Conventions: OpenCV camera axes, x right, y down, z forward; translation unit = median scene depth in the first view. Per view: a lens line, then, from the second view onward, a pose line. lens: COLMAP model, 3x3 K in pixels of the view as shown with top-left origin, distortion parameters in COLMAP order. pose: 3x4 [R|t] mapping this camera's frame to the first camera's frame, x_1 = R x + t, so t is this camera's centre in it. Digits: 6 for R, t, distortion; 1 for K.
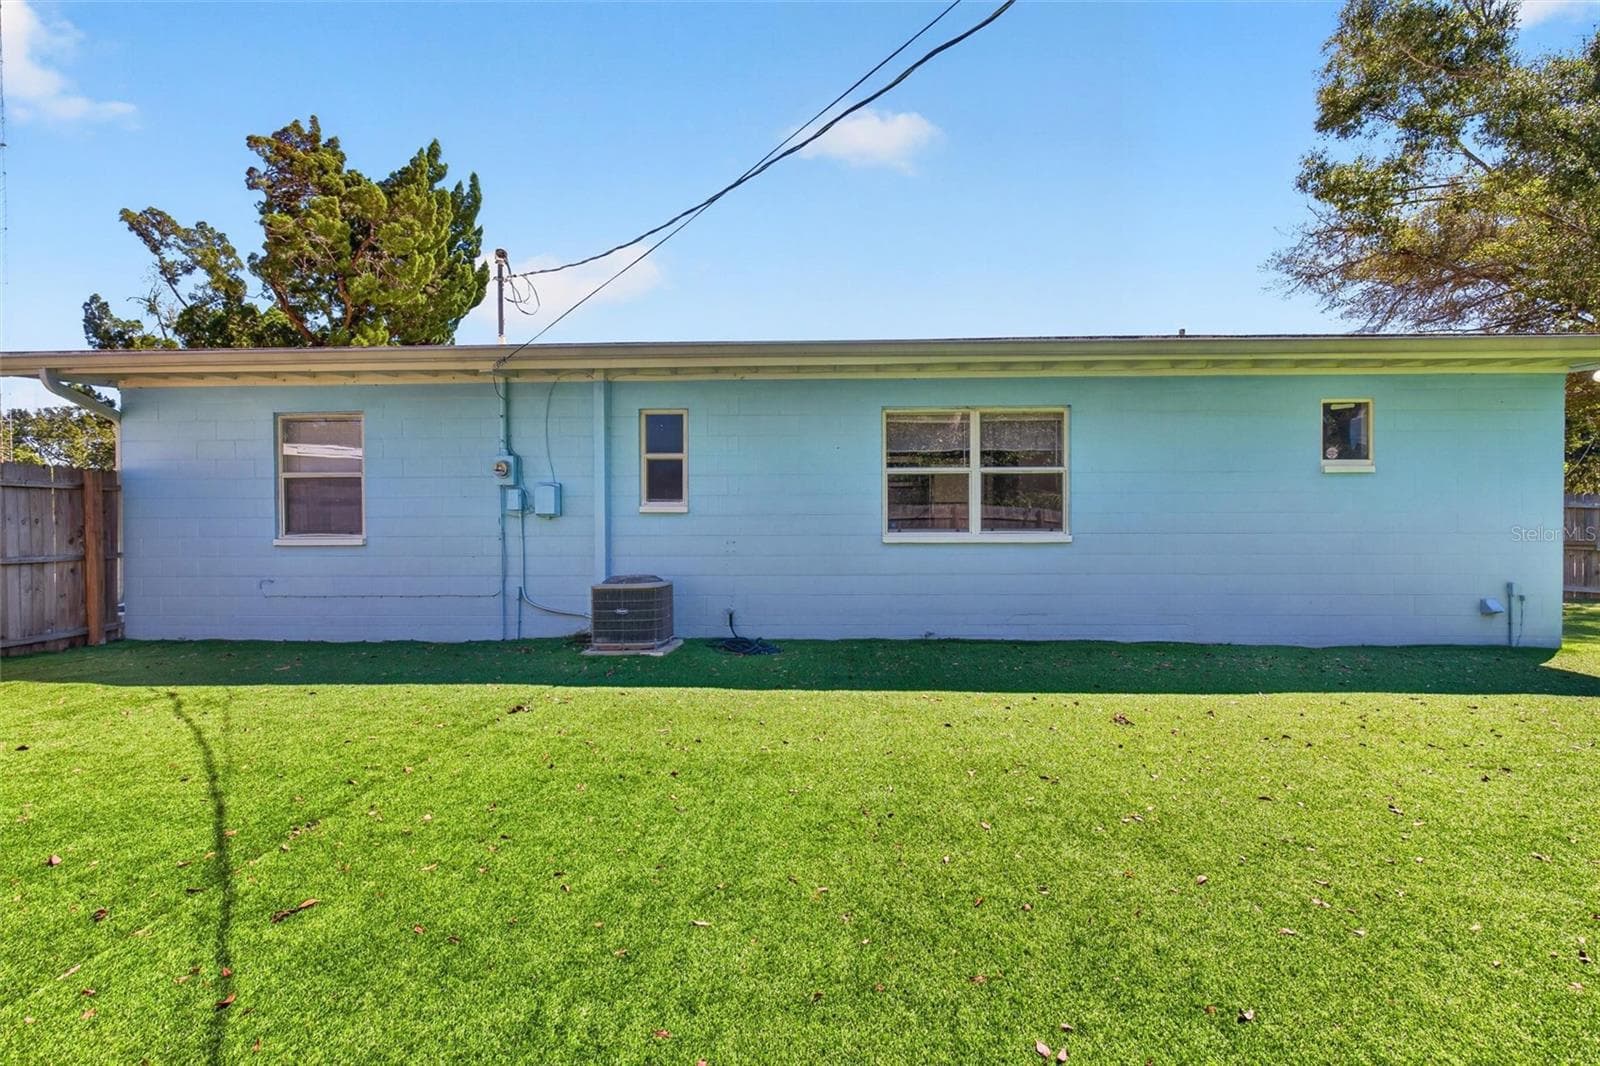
lens RADIAL K [[707.0, 0, 805.5], [0, 707.0, 532.8], [0, 0, 1]] dist [-0.004954, 0.000949]
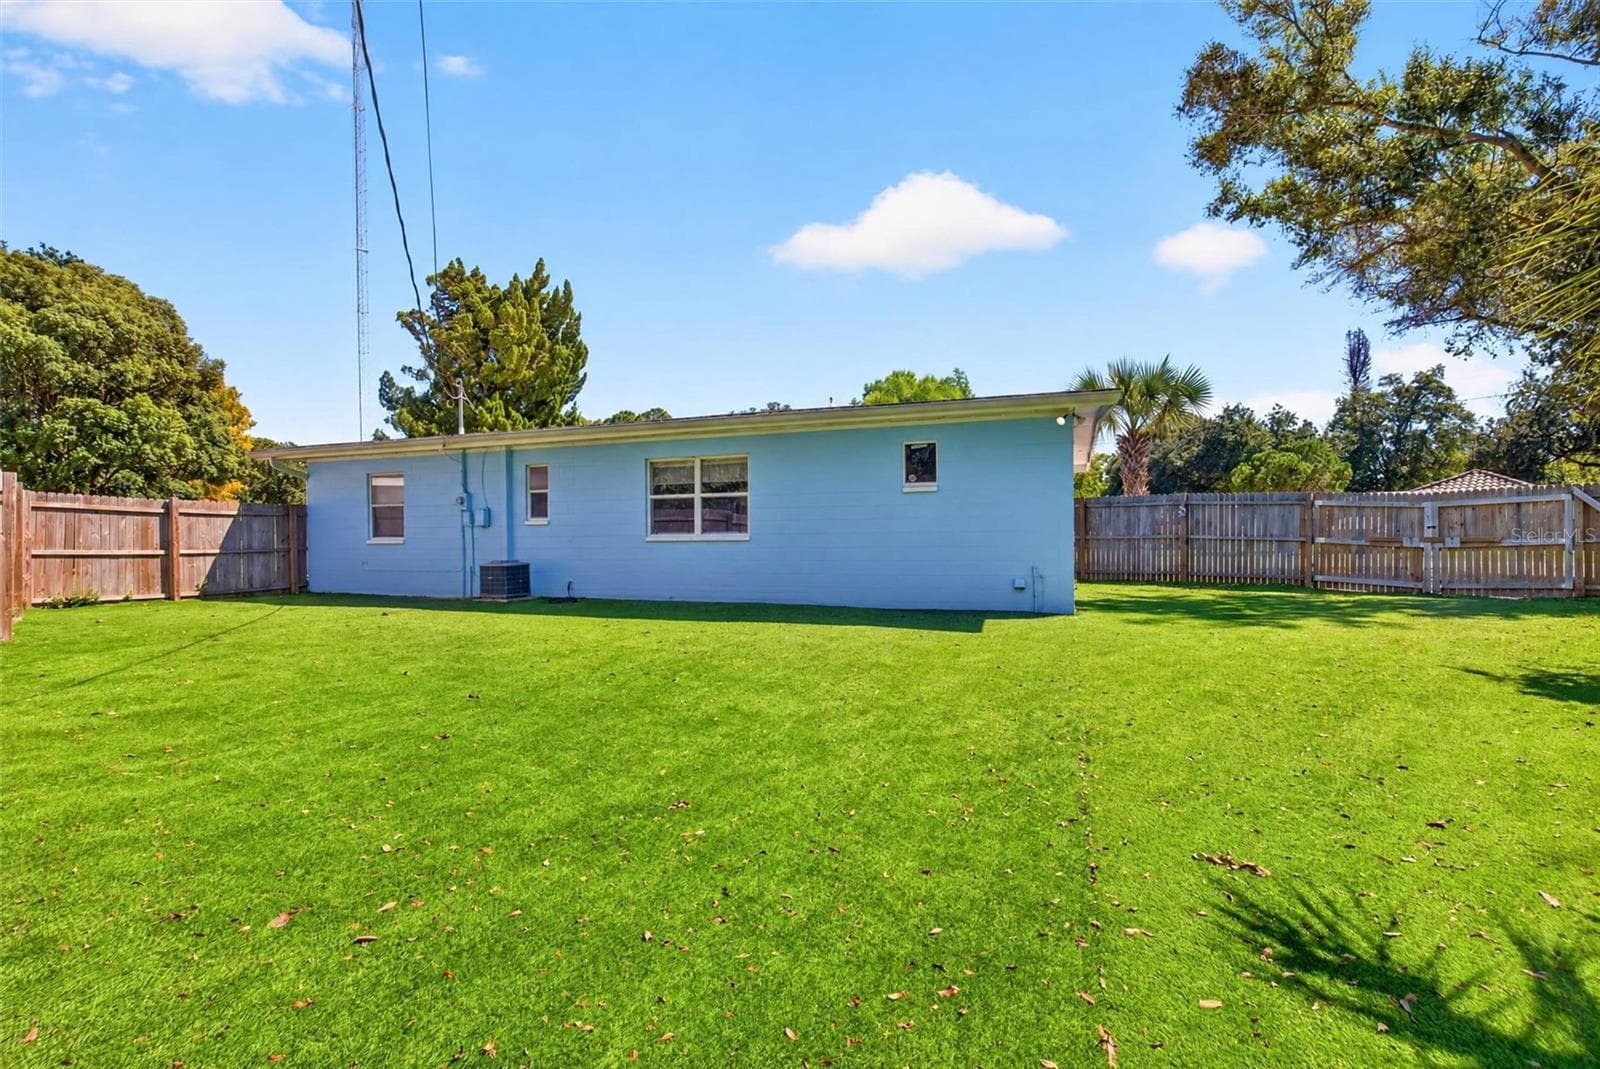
lens RADIAL K [[707.0, 0, 793.2], [0, 707.0, 541.7], [0, 0, 1]] dist [-0.004954, 0.000949]
pose [[0.955367, -0.003377, -0.295403, 0.905914], [0.001652, 0.999980, -0.006090, 0.026349], [0.295418, 0.005330, 0.955353, -0.457408]]
